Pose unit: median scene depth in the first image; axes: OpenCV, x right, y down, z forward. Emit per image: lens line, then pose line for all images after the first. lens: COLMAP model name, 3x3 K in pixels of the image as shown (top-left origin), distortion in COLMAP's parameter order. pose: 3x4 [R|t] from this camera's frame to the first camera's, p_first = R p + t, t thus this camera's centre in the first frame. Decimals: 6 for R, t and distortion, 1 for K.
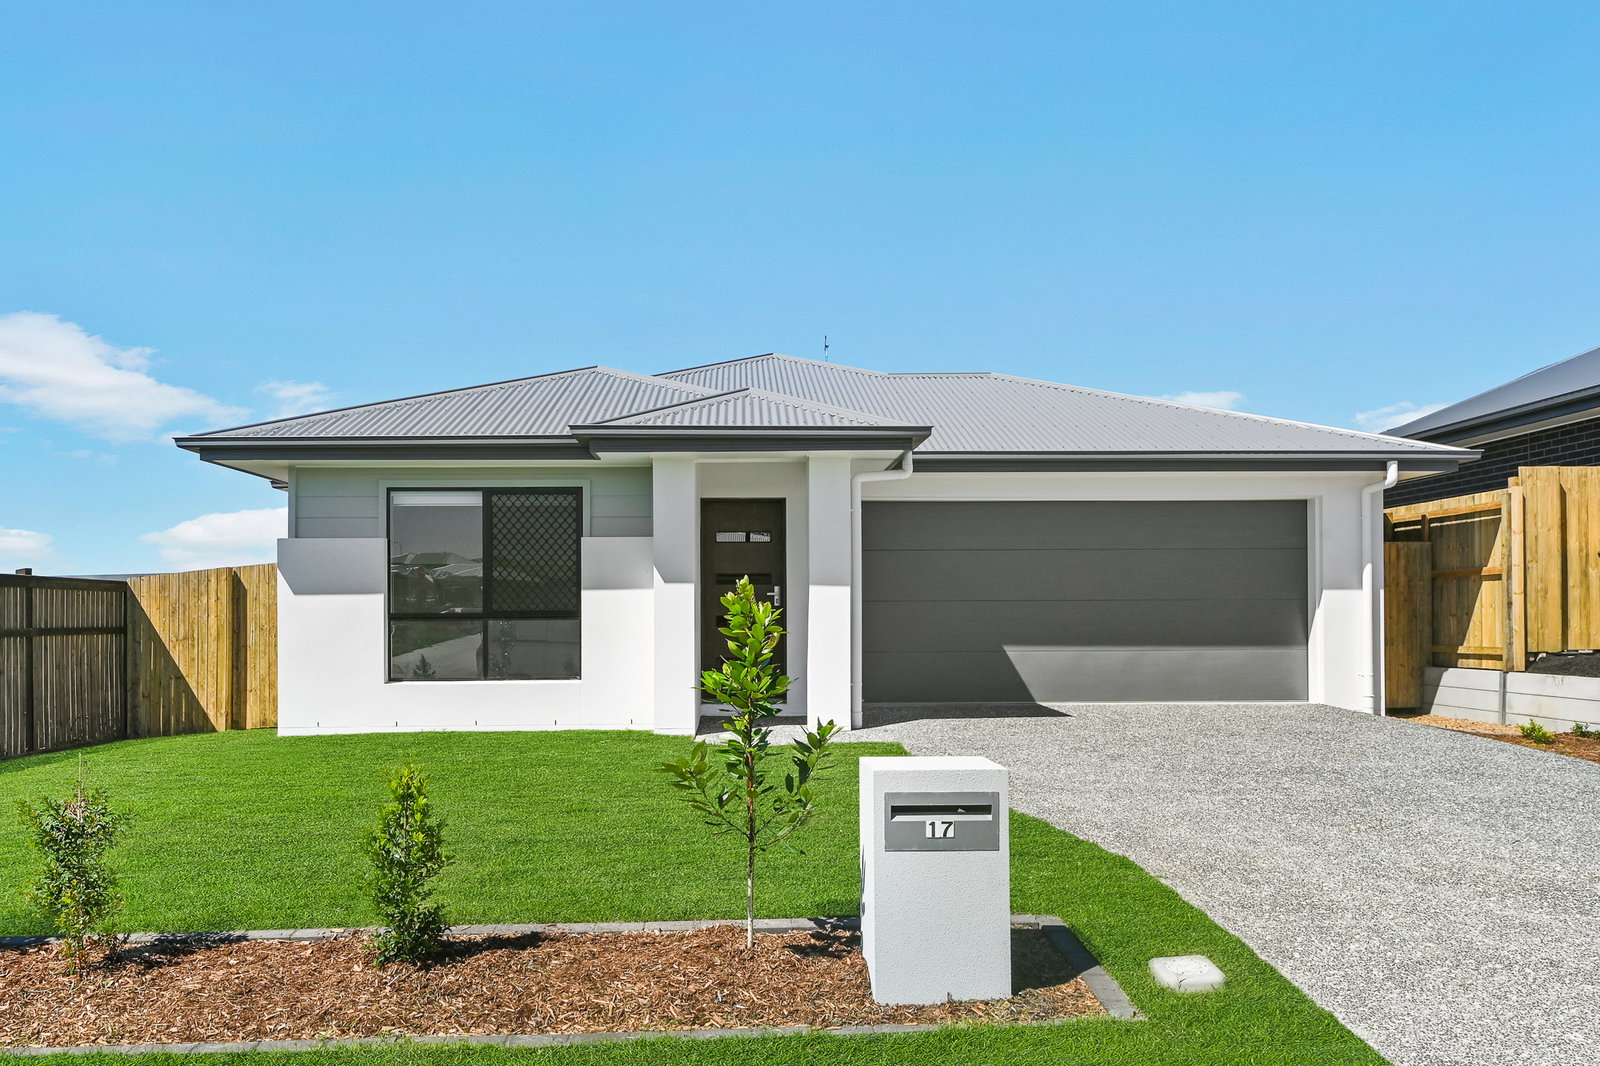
lens RADIAL K [[1054.3, 0, 798.6], [0, 1054.3, 583.8], [0, 0, 1]] dist [0.035737, -0.043392]
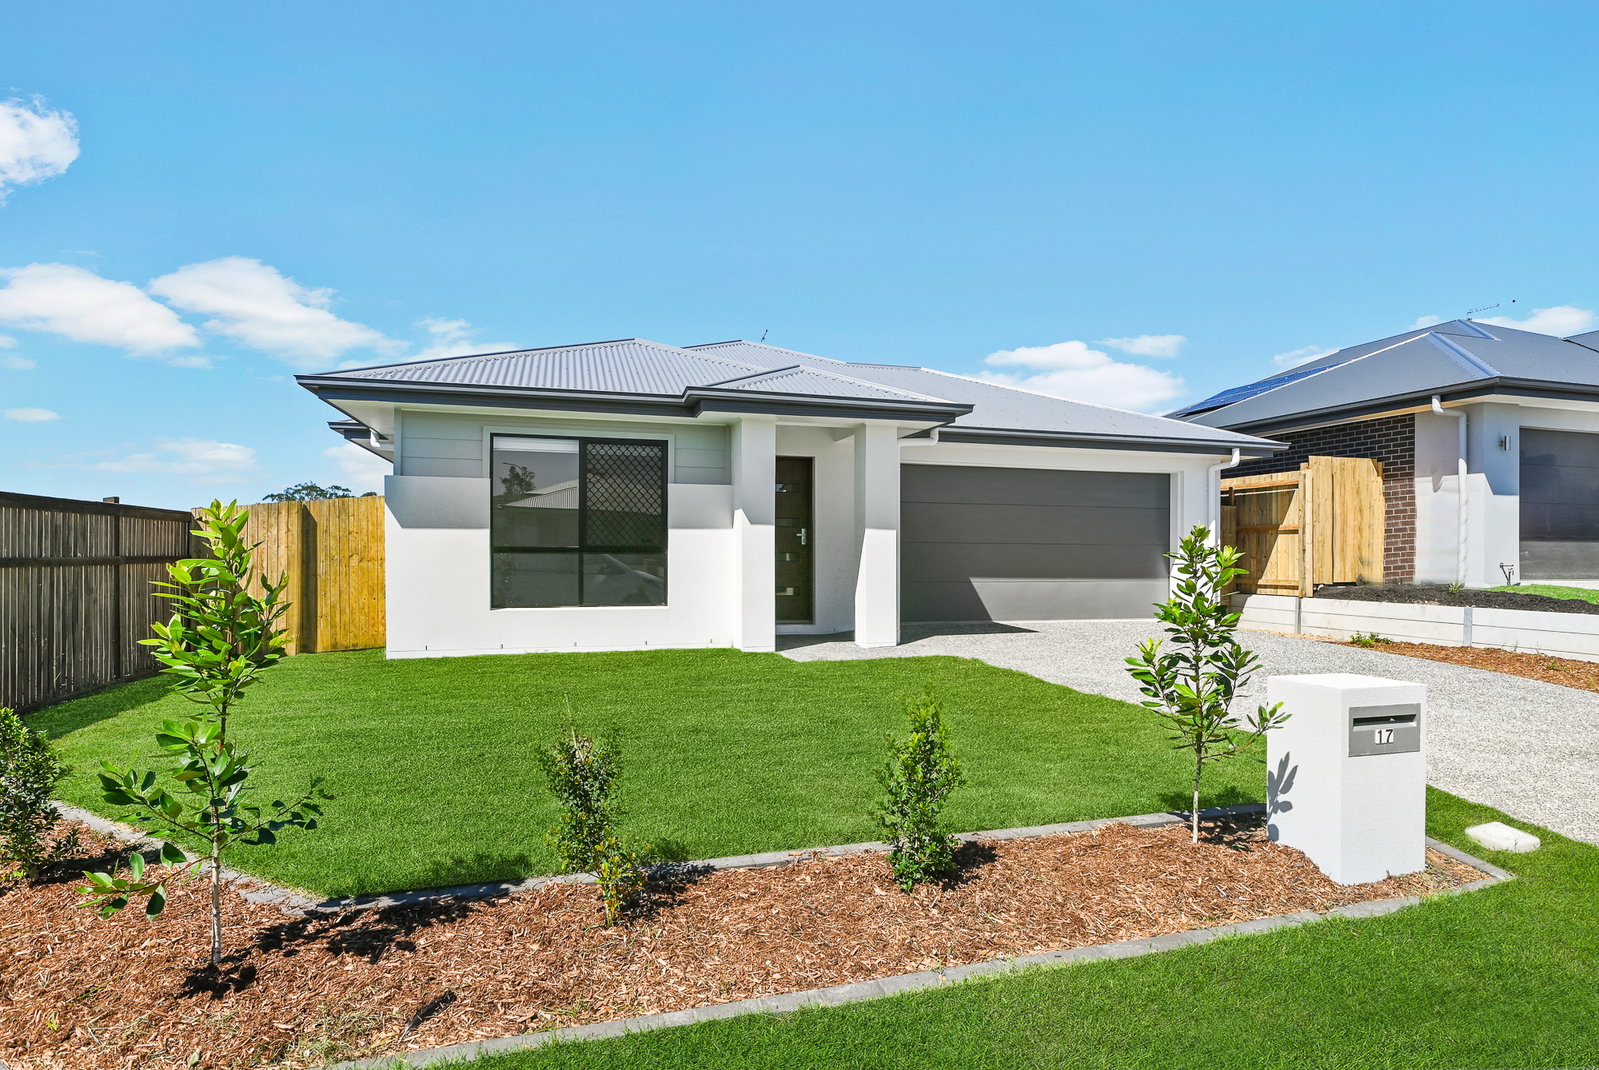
lens RADIAL K [[801.7, 0, 799.5], [0, 801.7, 535.0], [0, 0, 1]] dist [0.035618, -0.043846]
pose [[0.970503, 0.017193, 0.240477, -0.277434], [-0.019193, 0.999798, 0.005977, 0.004600], [-0.240326, -0.010416, 0.970636, 0.105065]]
